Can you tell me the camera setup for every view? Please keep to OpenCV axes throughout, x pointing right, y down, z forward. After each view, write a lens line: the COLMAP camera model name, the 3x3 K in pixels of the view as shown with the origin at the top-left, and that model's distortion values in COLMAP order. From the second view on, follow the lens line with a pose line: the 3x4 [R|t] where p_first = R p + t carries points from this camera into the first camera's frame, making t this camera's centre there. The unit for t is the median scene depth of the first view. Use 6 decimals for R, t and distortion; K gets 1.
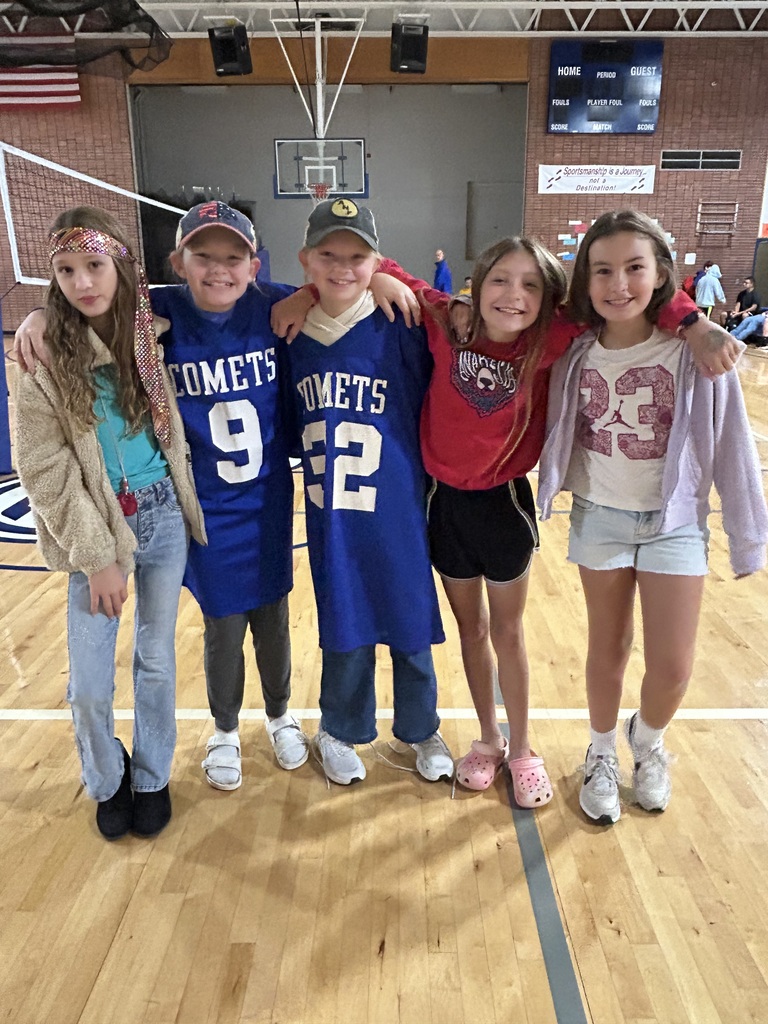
lens RADIAL K [[775.1, 0, 404.1], [0, 775.1, 503.8], [0, 0, 1]] dist [0.014863, -0.007751]
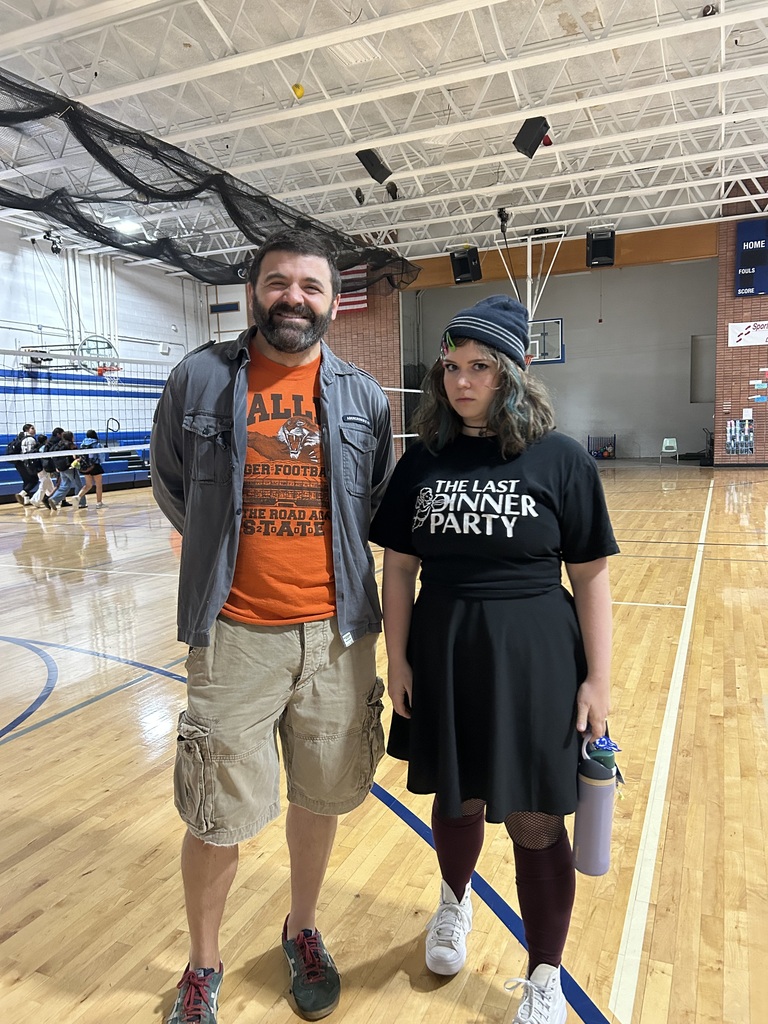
lens RADIAL K [[771.4, 0, 385.2], [0, 771.4, 518.4], [0, 0, 1]] dist [0.011790, -0.004220]
pose [[0.917456, 0.020913, -0.397287, 0.177004], [-0.079778, 0.988004, -0.132223, 0.039053], [0.389756, 0.153004, 0.908119, -0.192167]]
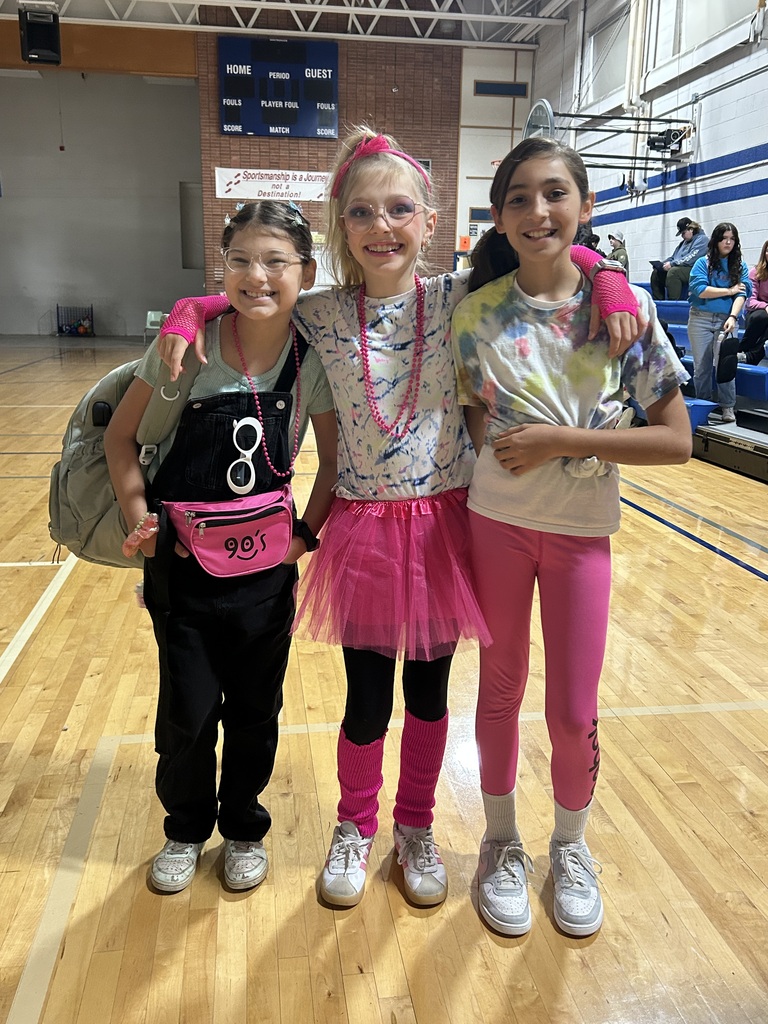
lens RADIAL K [[917.4, 0, 383.0], [0, 917.4, 510.0], [0, 0, 1]] dist [0.028038, -0.006340]
pose [[0.989362, -0.020018, 0.144090, 0.215573], [0.026239, 0.998798, -0.041406, 0.020335], [-0.143088, 0.044746, 0.988698, -0.092653]]
